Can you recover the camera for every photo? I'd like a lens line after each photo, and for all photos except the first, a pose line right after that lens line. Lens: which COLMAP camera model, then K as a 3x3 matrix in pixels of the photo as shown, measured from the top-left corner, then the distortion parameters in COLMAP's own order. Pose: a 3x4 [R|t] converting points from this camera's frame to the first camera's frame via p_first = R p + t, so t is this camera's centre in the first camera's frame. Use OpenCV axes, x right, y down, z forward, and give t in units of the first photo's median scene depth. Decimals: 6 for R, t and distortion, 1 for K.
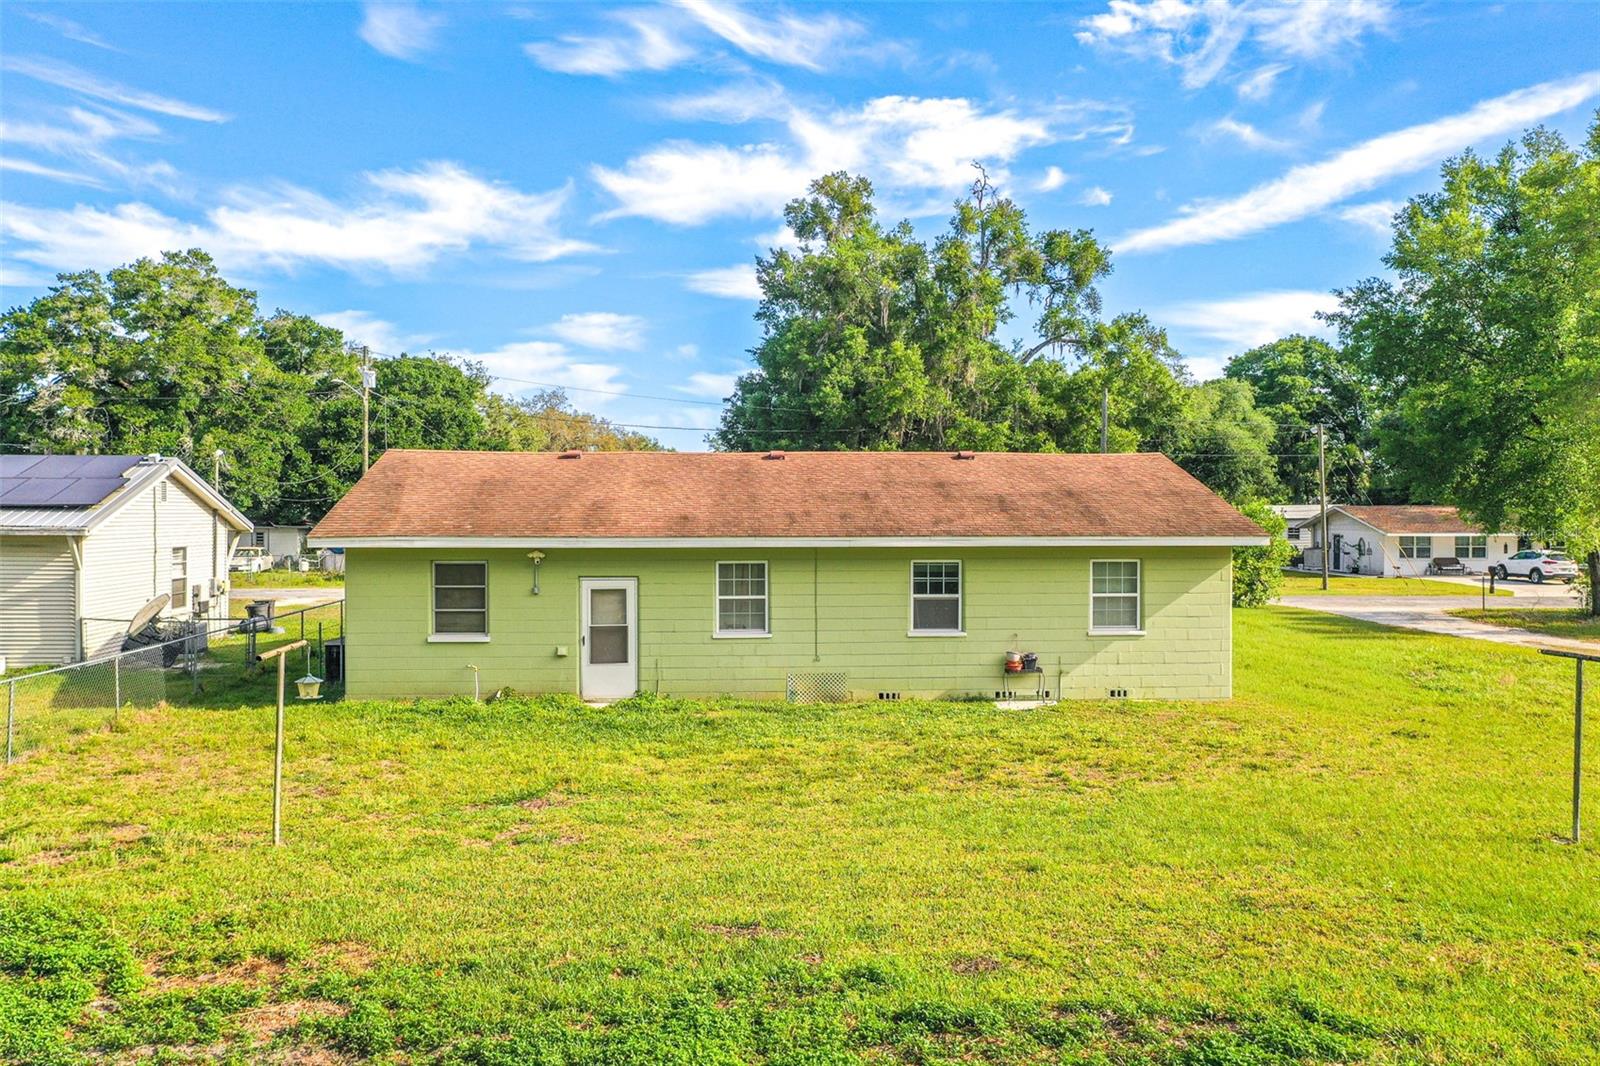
lens RADIAL K [[1288.5, 0, 798.7], [0, 1288.5, 535.0], [0, 0, 1]] dist [0.001717, 0.000684]
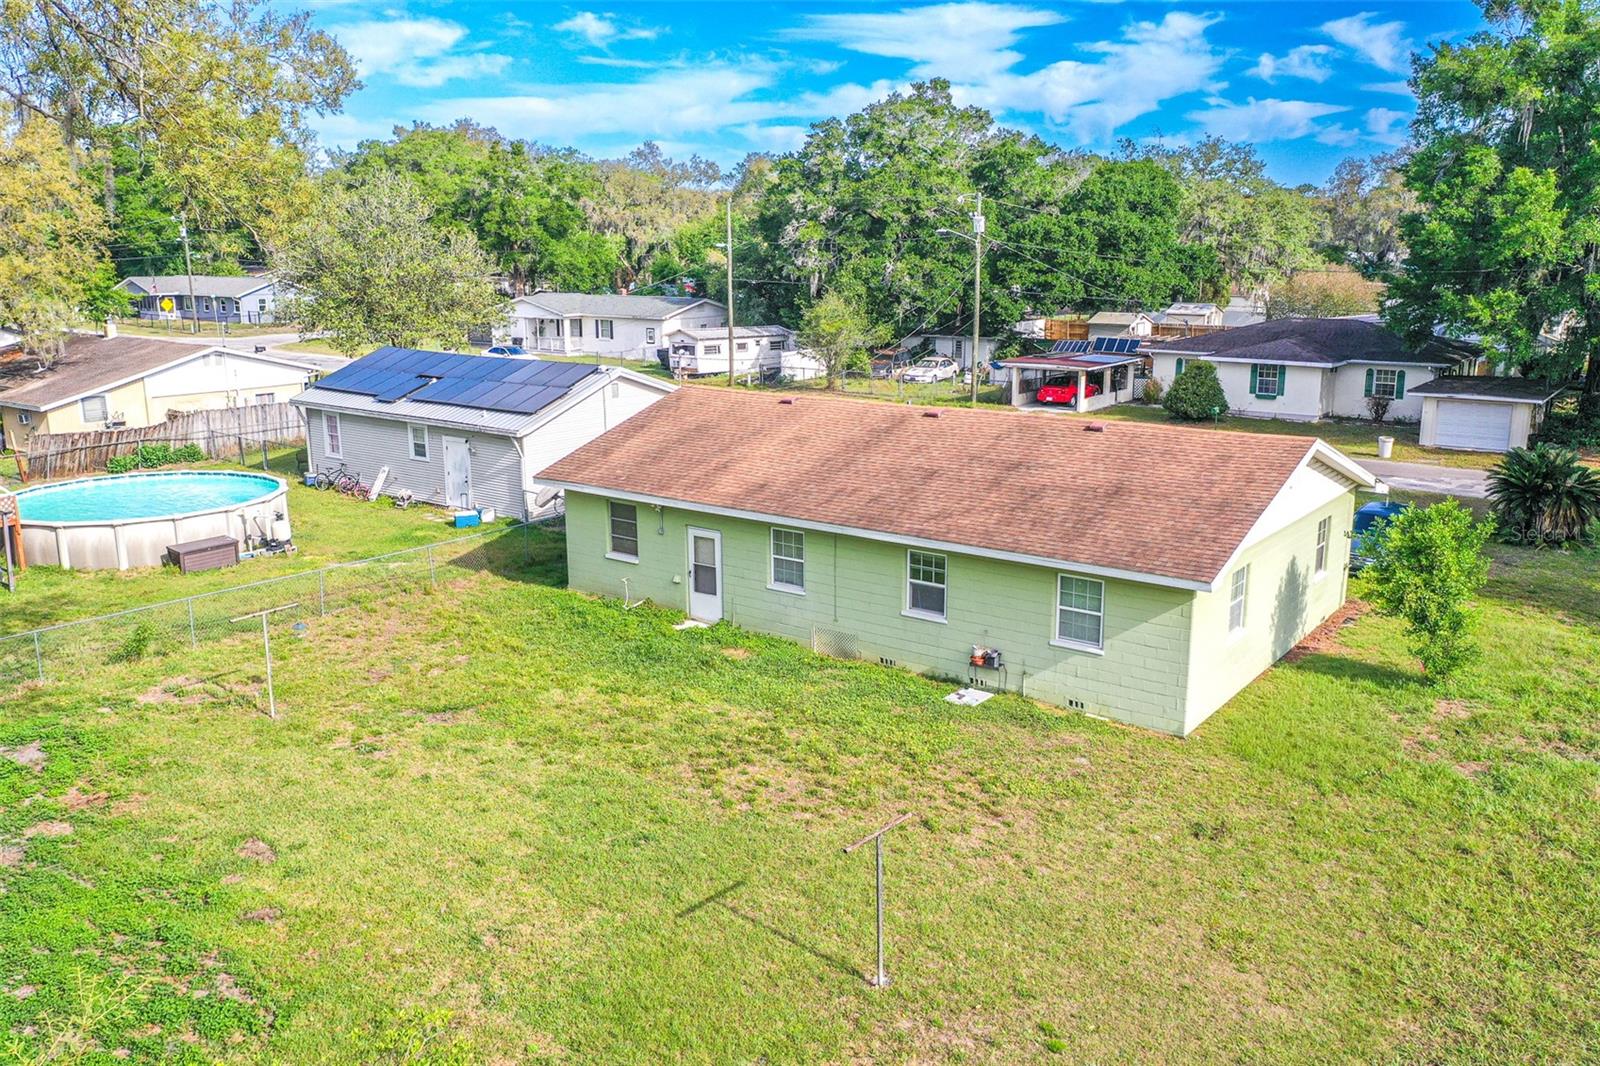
lens RADIAL K [[1288.5, 0, 798.7], [0, 1288.5, 535.0], [0, 0, 1]] dist [0.001717, 0.000684]
pose [[0.746929, 0.144004, -0.649122, 0.729867], [-0.004643, 0.977371, 0.211482, -0.224373], [0.664887, -0.154948, 0.730696, 0.125856]]
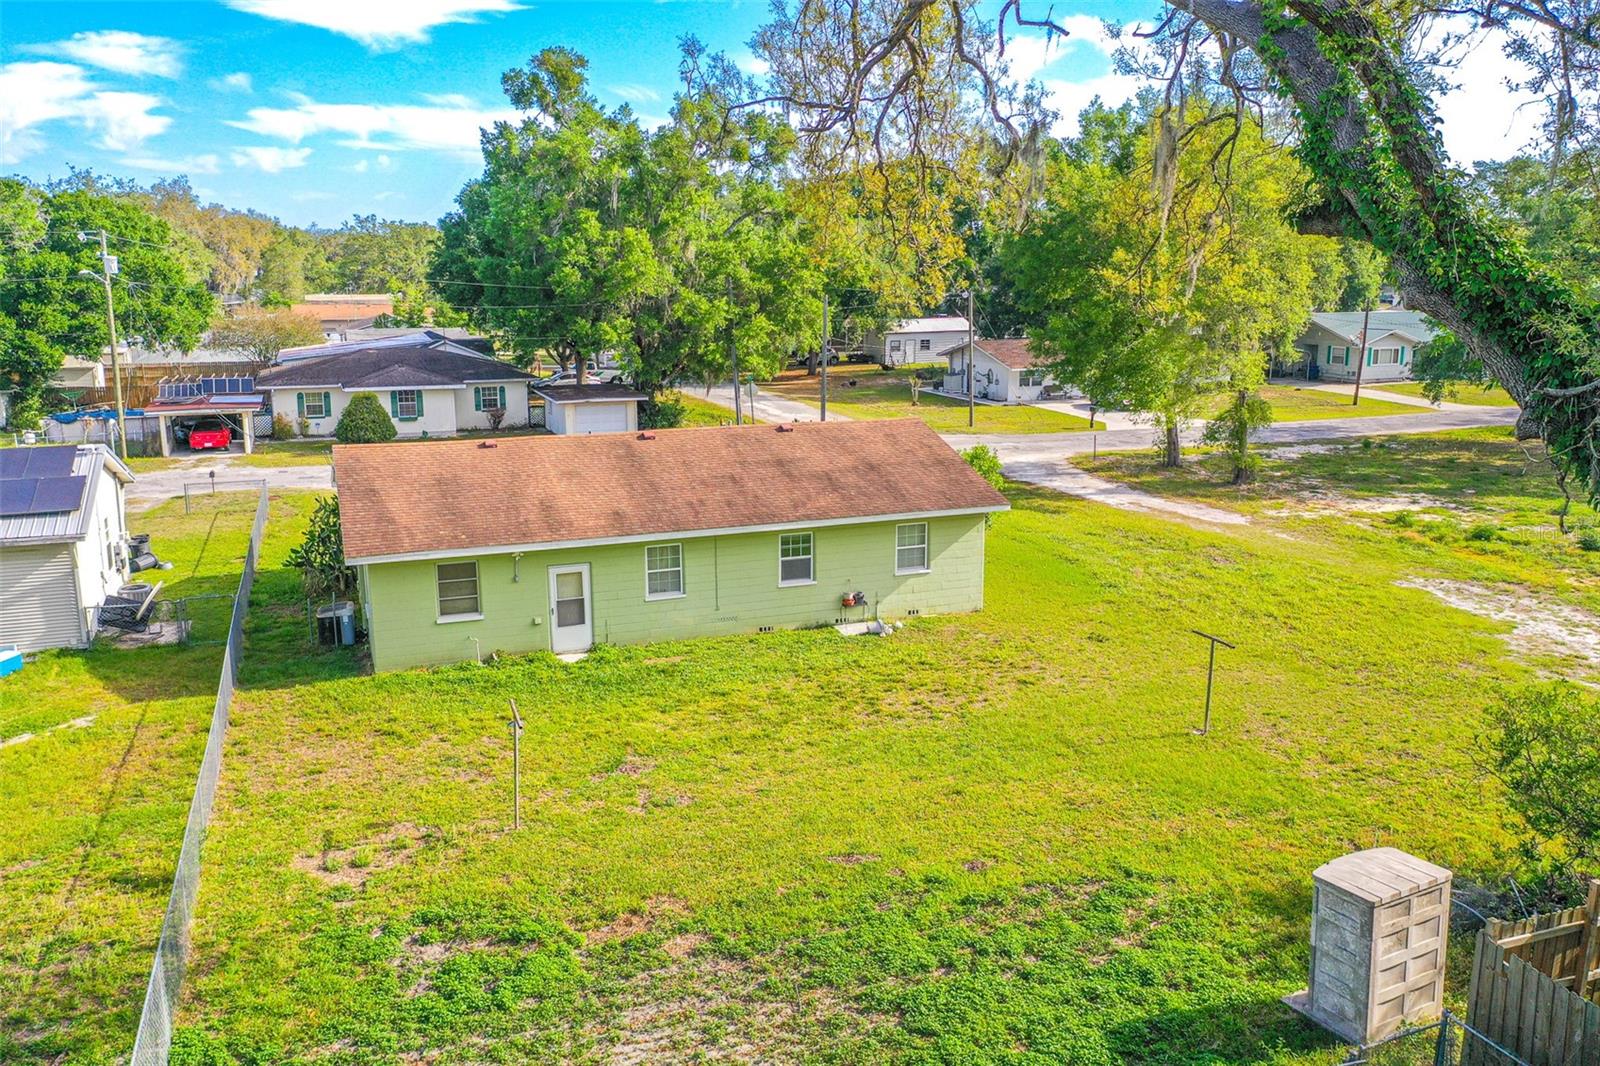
lens RADIAL K [[1270.6, 0, 803.6], [0, 1270.6, 535.9], [0, 0, 1]] dist [0.000532, -0.003296]
pose [[0.953885, -0.064781, 0.293098, -0.292962], [0.006477, 0.980649, 0.195665, -0.248848], [-0.300102, -0.184744, 0.935847, -0.309048]]
